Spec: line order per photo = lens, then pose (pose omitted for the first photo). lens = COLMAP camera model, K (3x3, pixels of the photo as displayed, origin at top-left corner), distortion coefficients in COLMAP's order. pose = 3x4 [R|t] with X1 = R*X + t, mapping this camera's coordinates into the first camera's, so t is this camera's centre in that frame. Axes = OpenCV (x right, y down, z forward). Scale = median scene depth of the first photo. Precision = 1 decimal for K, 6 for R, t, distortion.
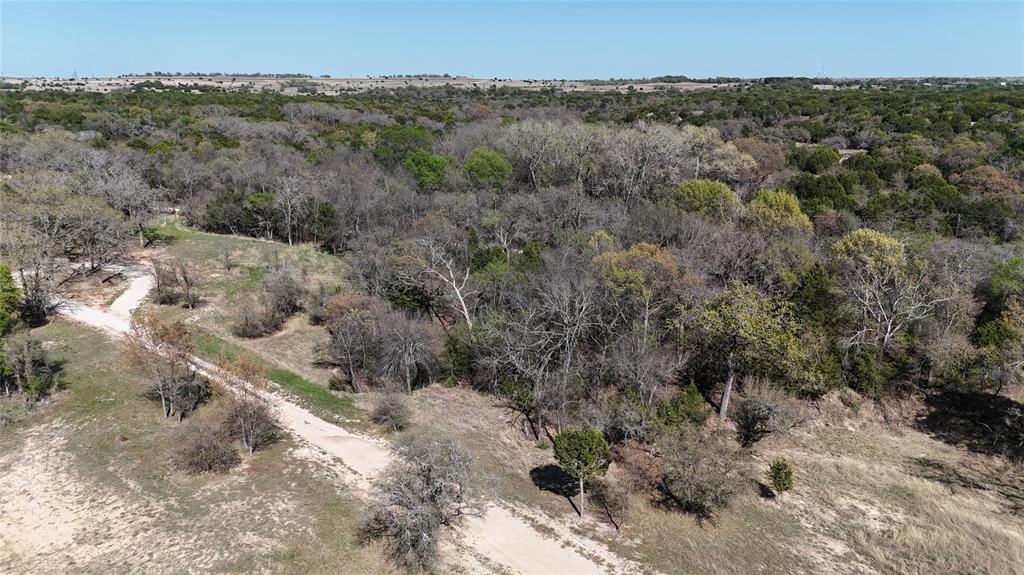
lens RADIAL K [[752.3, 0, 509.0], [0, 752.3, 287.2], [0, 0, 1]] dist [0.077192, -0.064515]
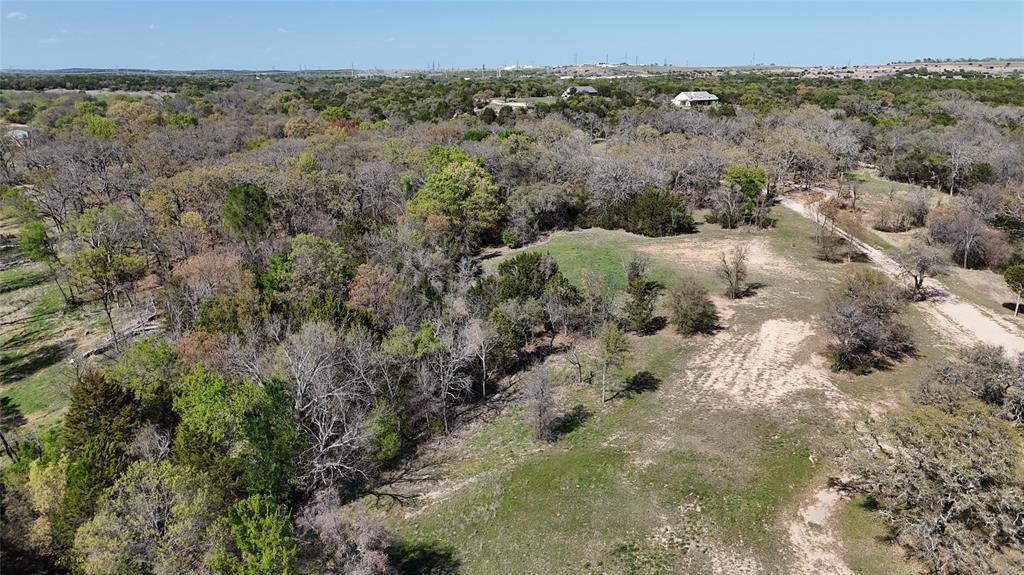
lens RADIAL K [[752.3, 0, 509.0], [0, 752.3, 287.2], [0, 0, 1]] dist [0.077192, -0.064515]
pose [[0.617626, 0.214993, -0.756515, 0.100456], [-0.202927, 0.972903, 0.110817, 0.039089], [0.759841, 0.085074, 0.644518, -0.151248]]
